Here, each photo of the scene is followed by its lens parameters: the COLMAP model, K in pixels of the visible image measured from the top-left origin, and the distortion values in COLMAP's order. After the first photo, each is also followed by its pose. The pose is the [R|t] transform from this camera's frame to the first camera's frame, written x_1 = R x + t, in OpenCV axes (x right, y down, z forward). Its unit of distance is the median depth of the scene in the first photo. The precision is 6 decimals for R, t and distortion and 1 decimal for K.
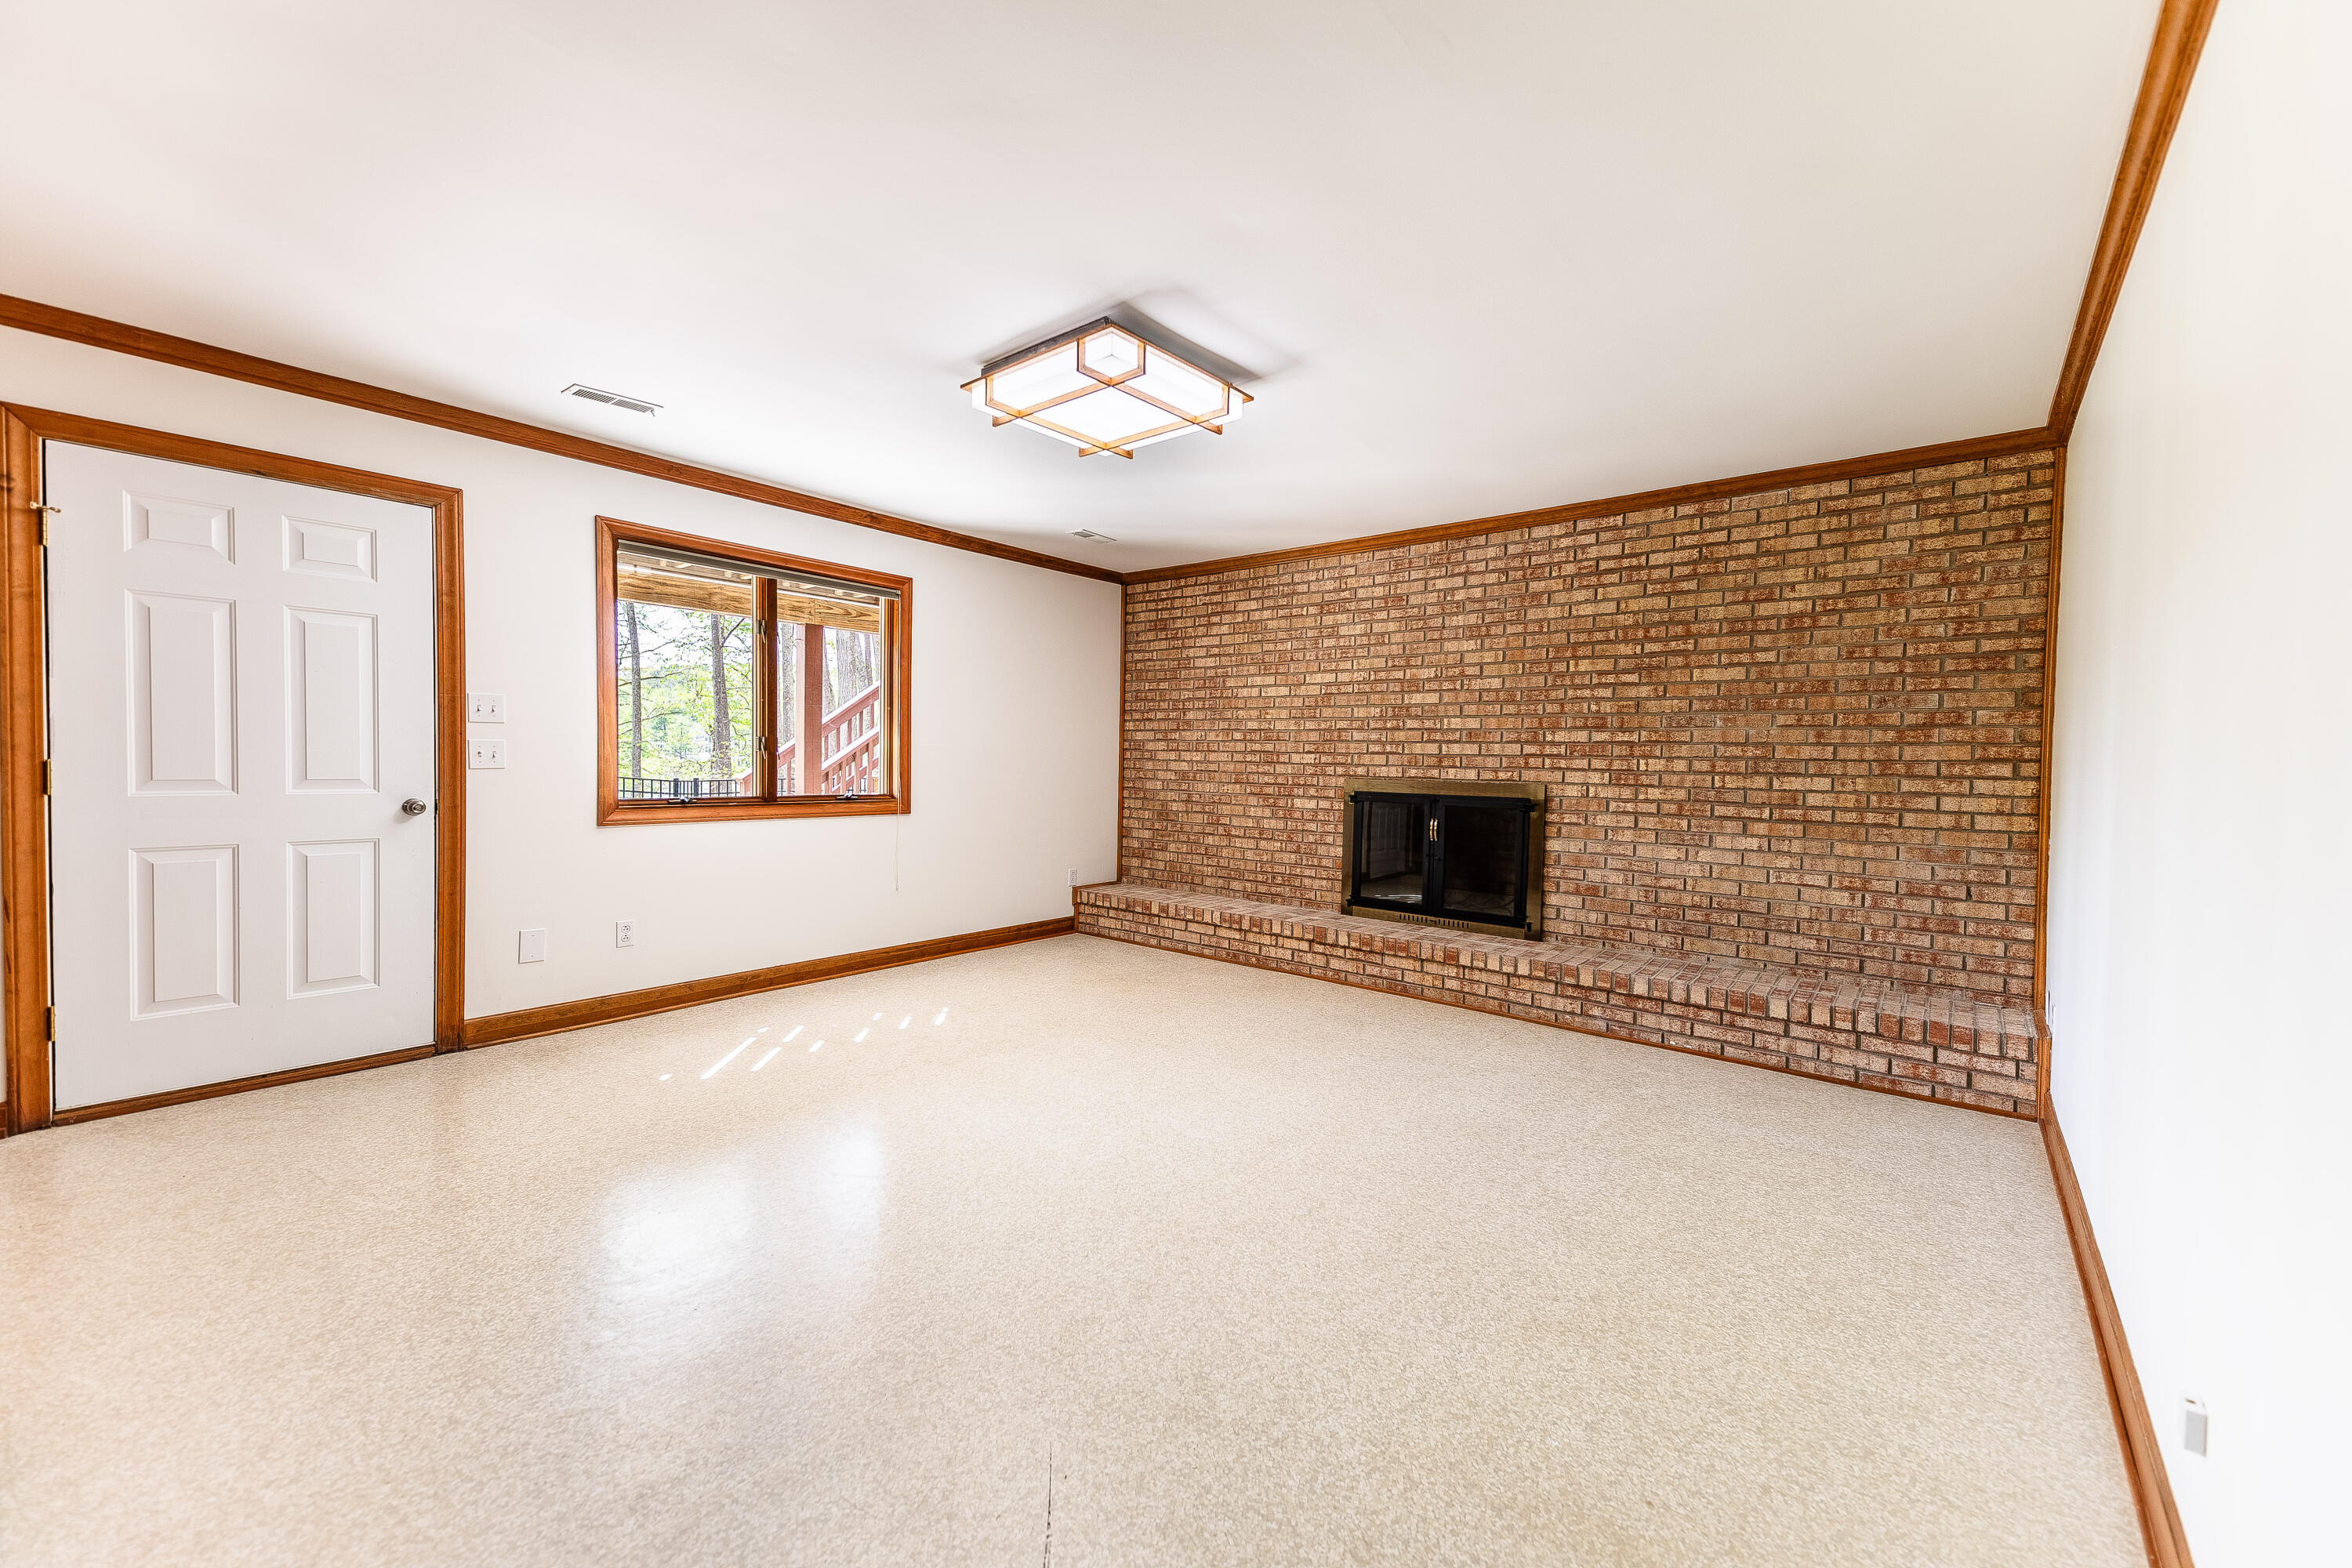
lens RADIAL K [[920.5, 0, 1172.3], [0, 920.5, 780.3], [0, 0, 1]] dist [0.032528, -0.002393]
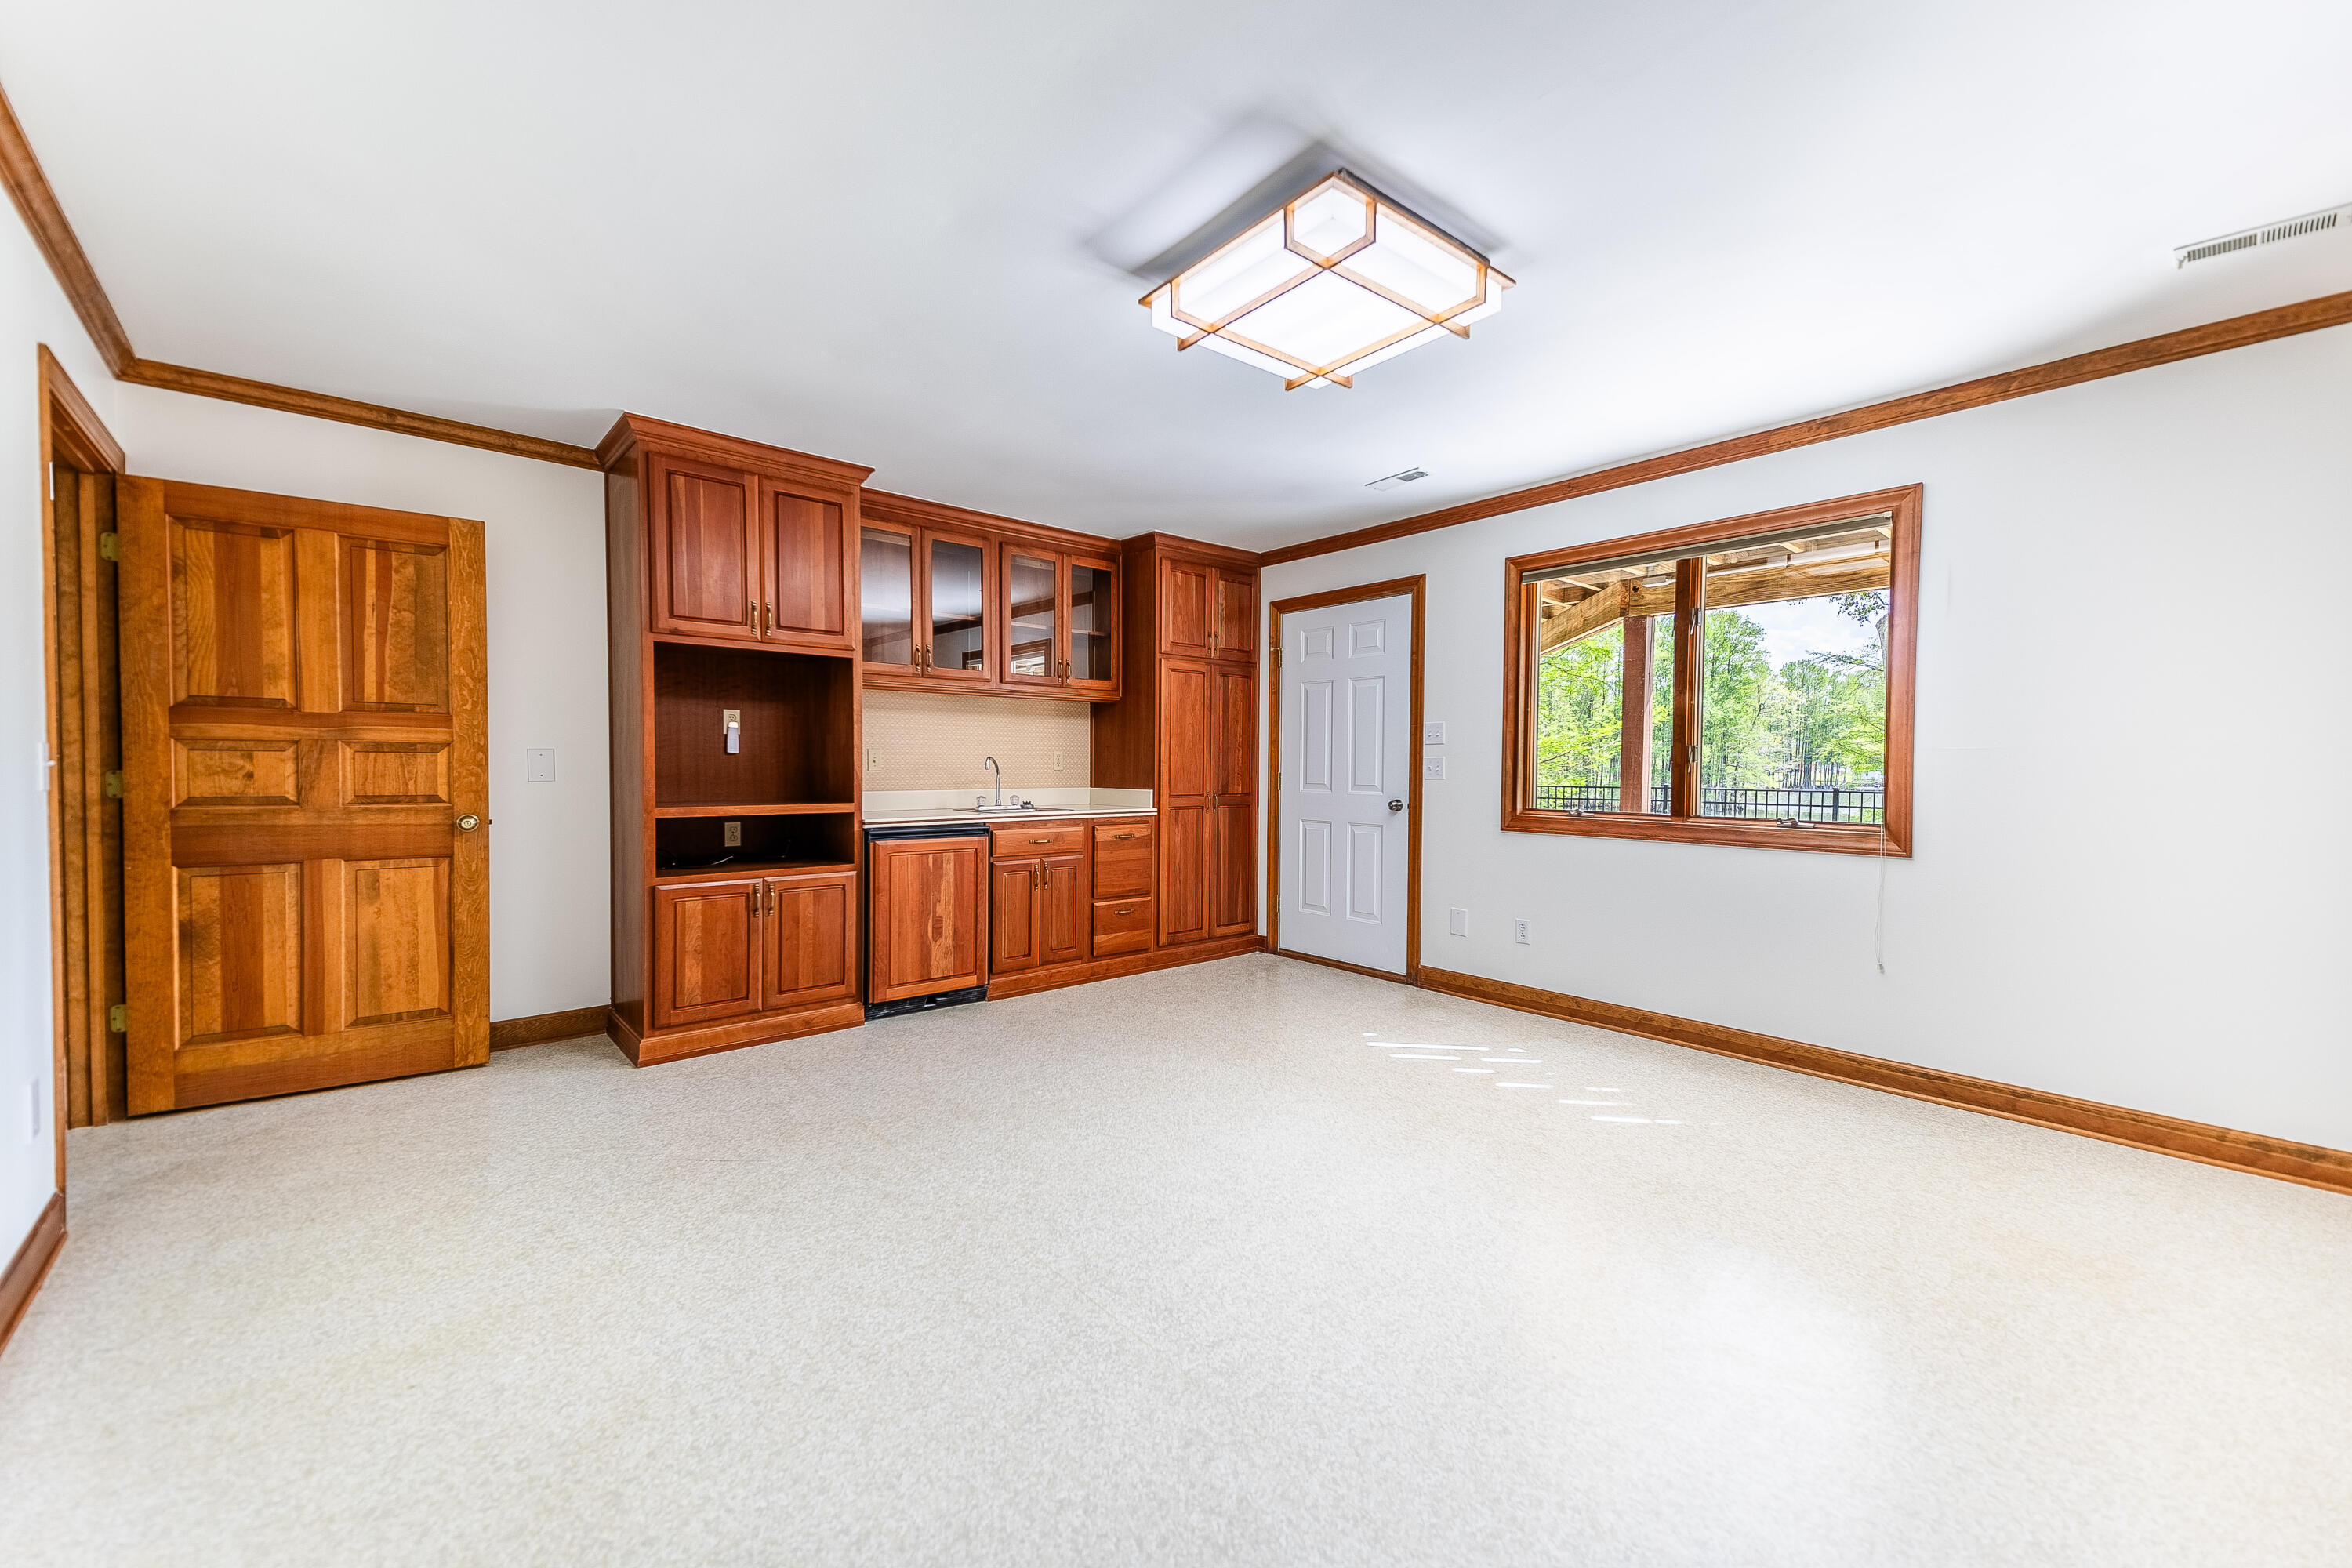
lens RADIAL K [[920.5, 0, 1166.8], [0, 920.5, 786.2], [0, 0, 1]] dist [0.032528, -0.002393]
pose [[-0.167924, 0.007039, -0.985775, 0.613640], [-0.029965, 0.999476, 0.012242, -0.007083], [0.985344, 0.031595, -0.167625, 0.856296]]
